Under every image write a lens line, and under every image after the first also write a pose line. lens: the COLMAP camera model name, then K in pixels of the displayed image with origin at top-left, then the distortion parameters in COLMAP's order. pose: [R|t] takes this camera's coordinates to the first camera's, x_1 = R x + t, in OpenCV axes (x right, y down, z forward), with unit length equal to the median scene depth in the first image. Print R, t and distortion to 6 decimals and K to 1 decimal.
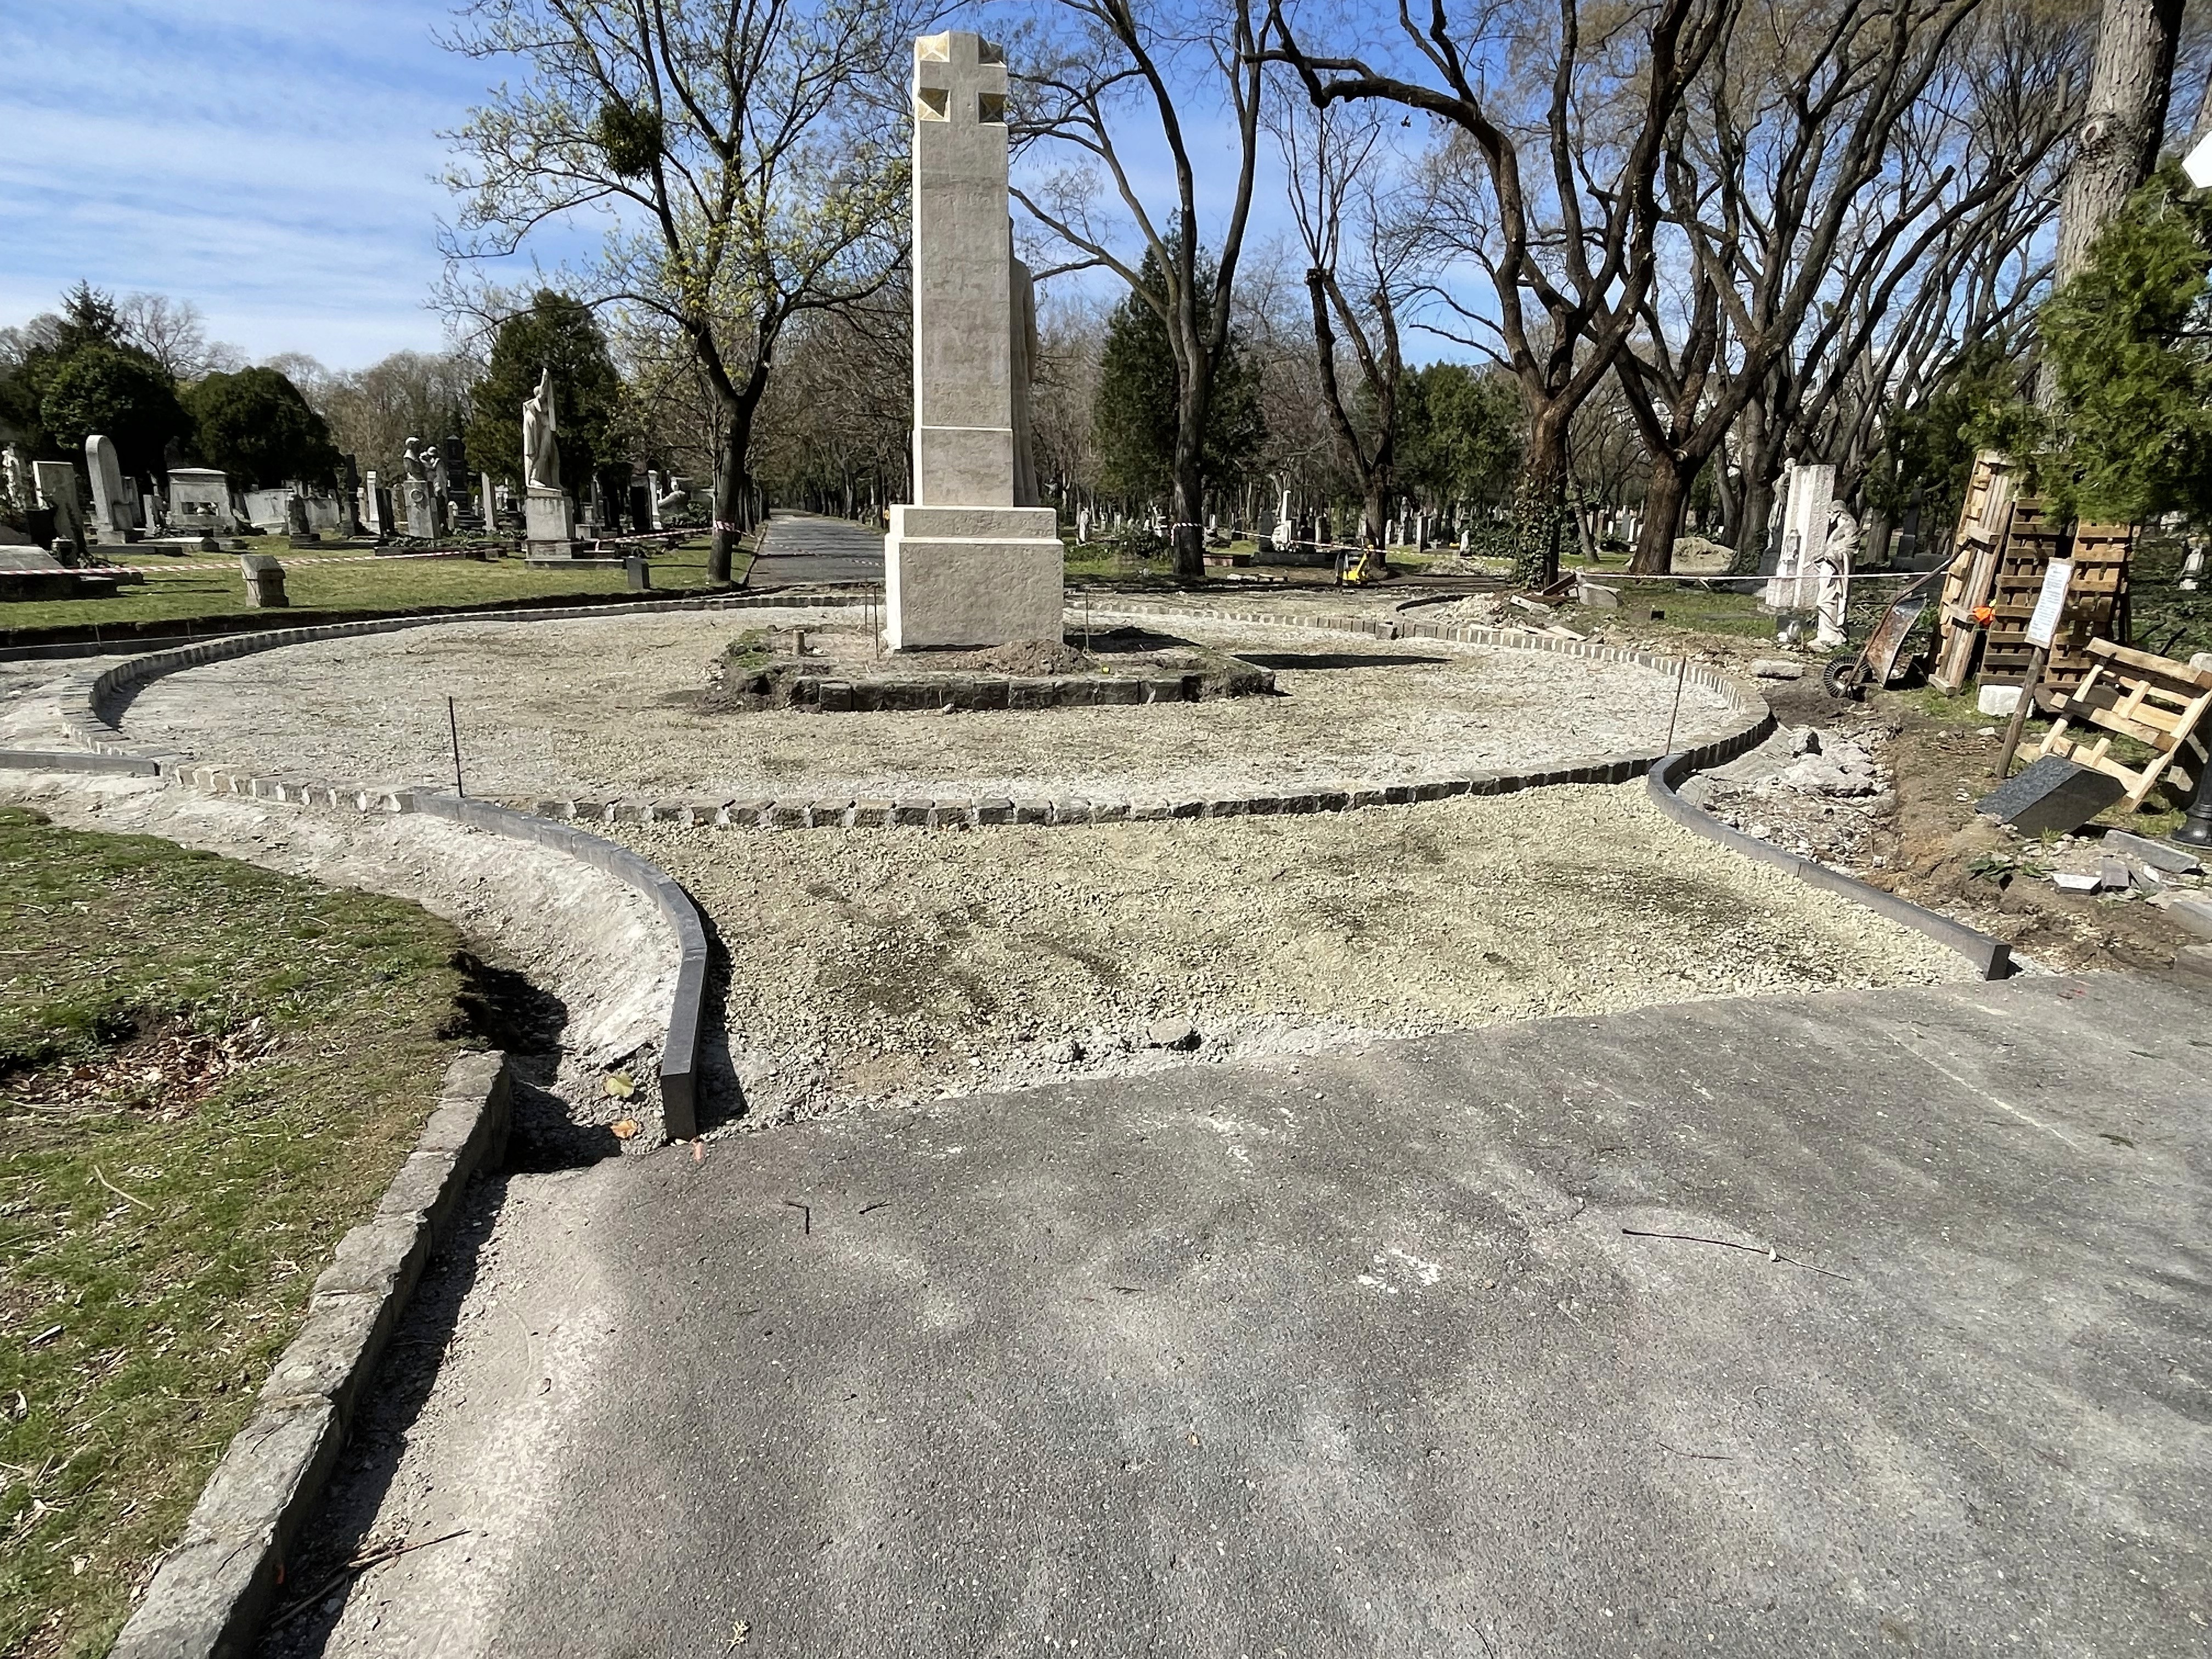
lens RADIAL K [[1220.4, 0, 1106.0], [0, 1220.4, 829.5], [0, 0, 1]] dist [0.013684, -0.016666]
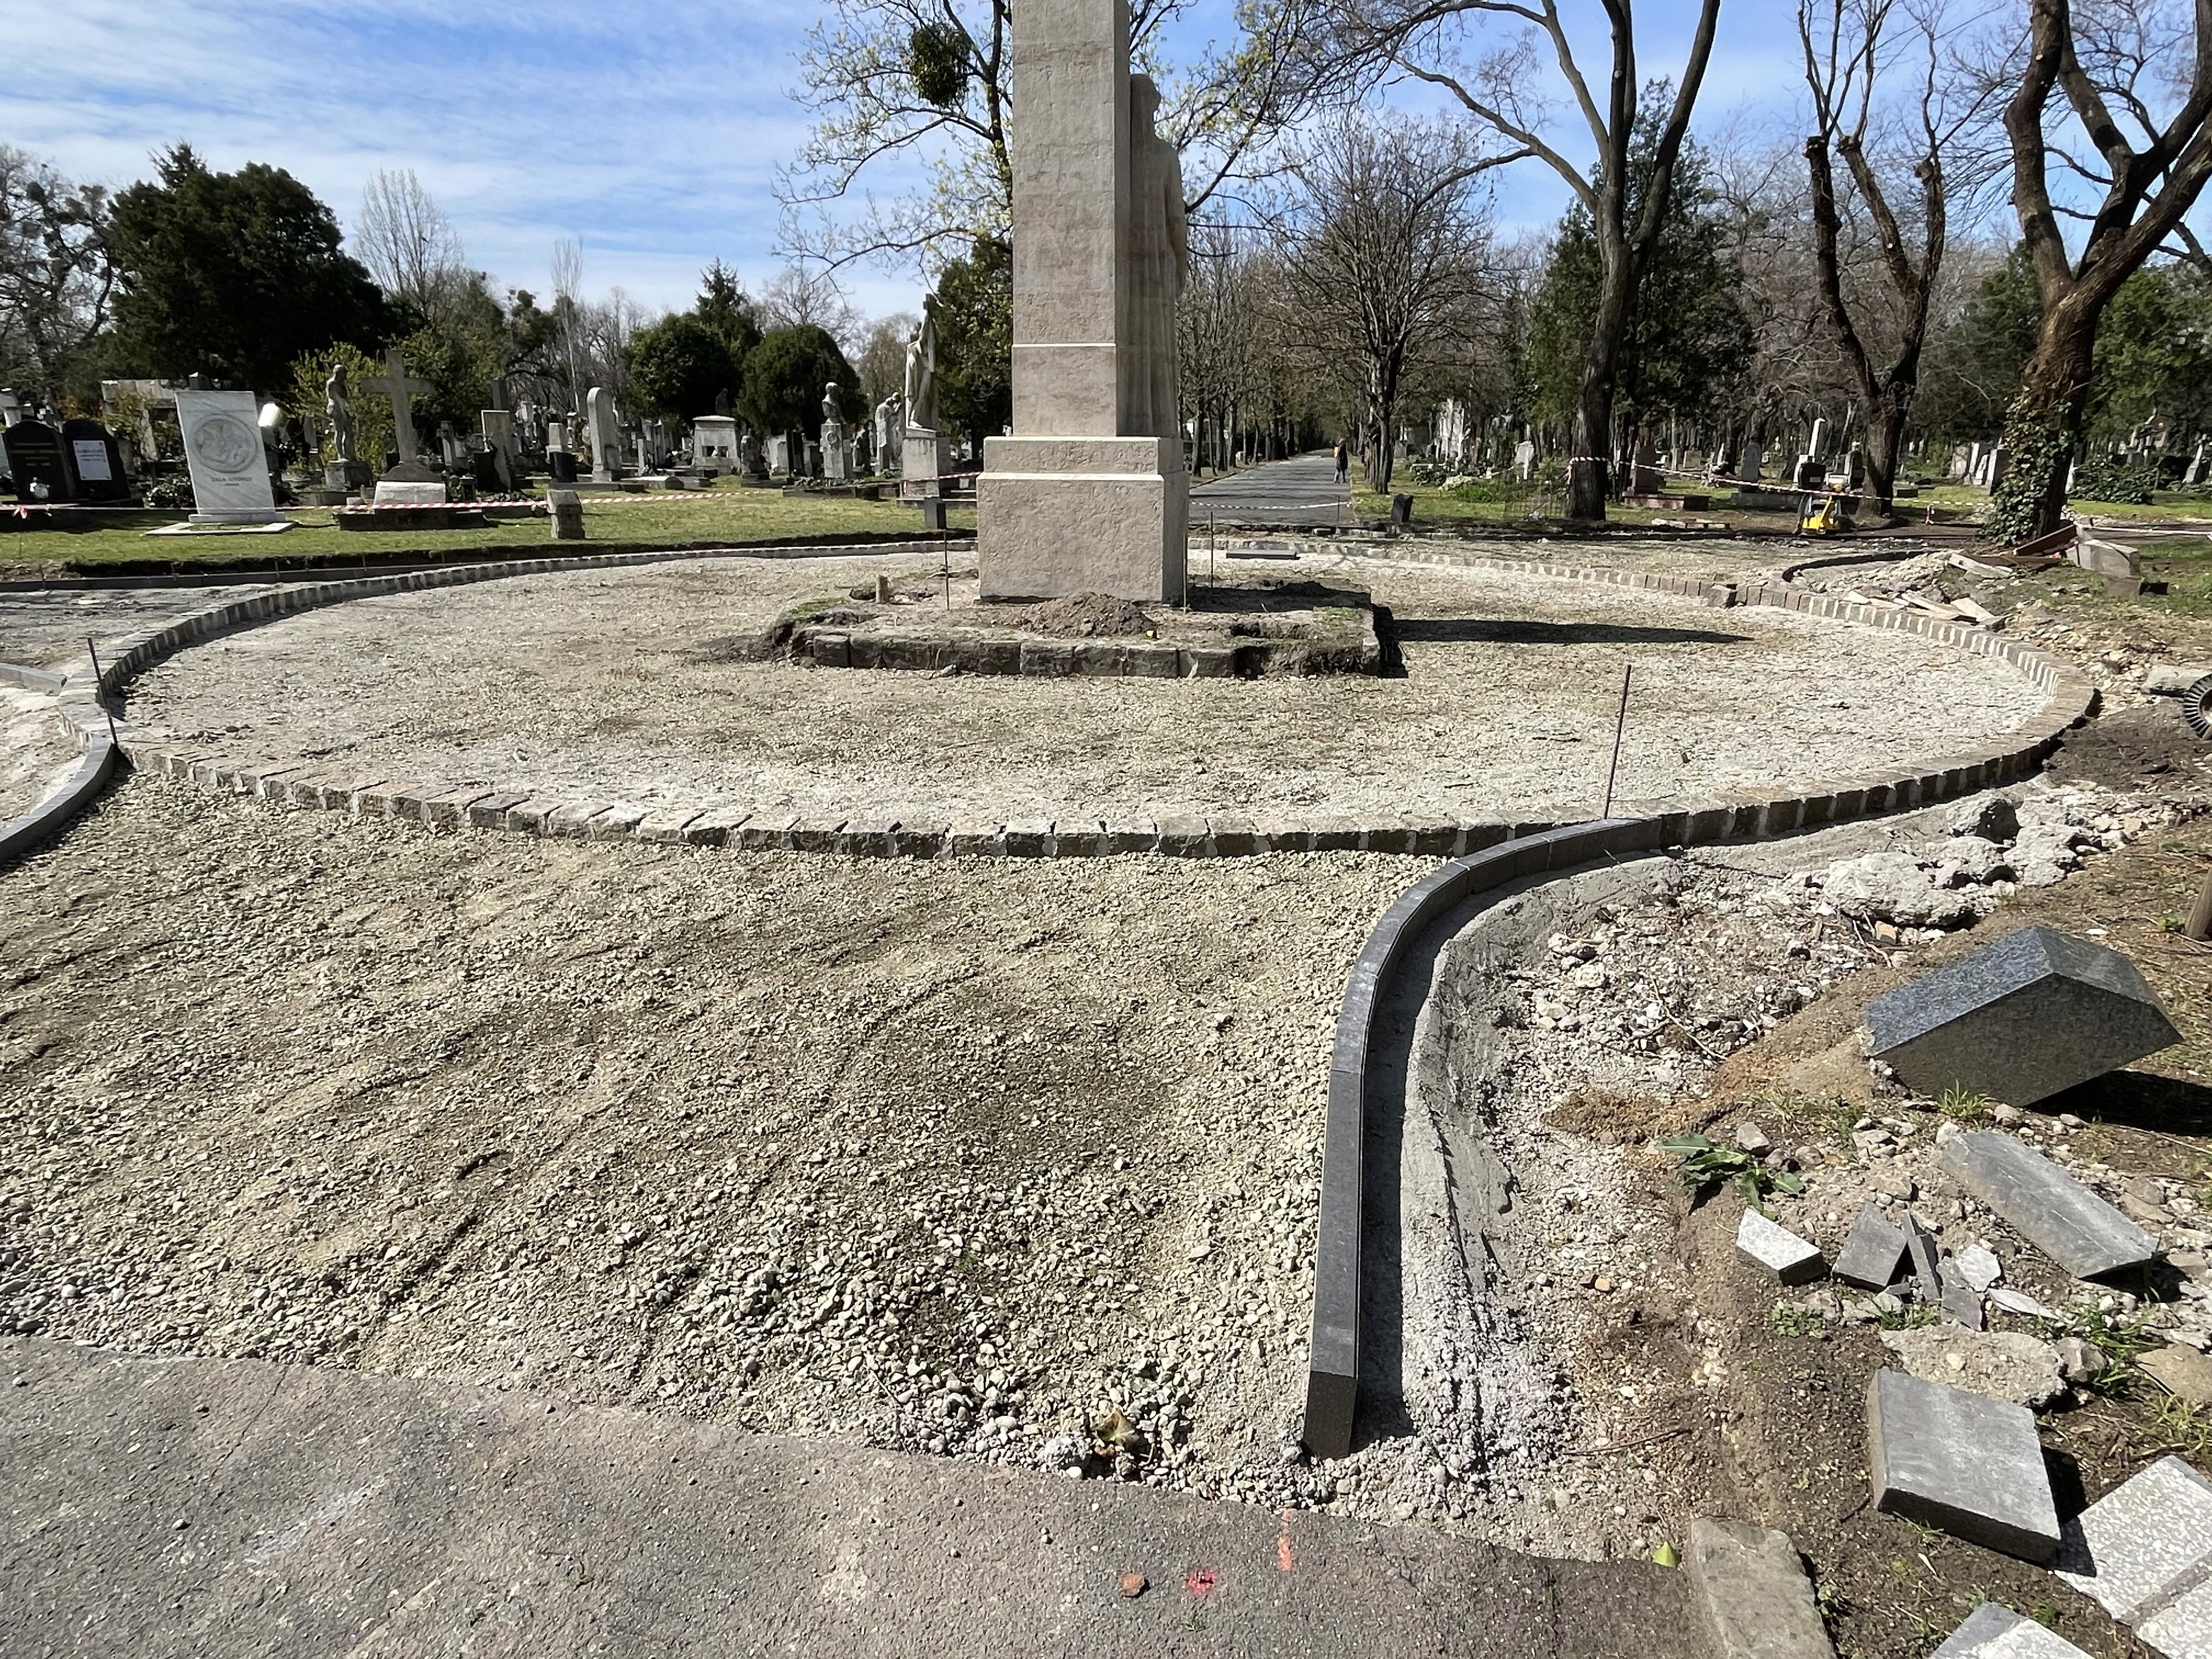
lens RADIAL K [[1239.0, 0, 1106.0], [0, 1239.0, 829.5], [0, 0, 1]] dist [0.014094, -0.026193]
pose [[0.918464, 0.106537, -0.380887, 0.194484], [-0.090557, 0.994101, 0.059690, -0.029363], [0.384999, -0.020331, 0.922693, 0.133330]]
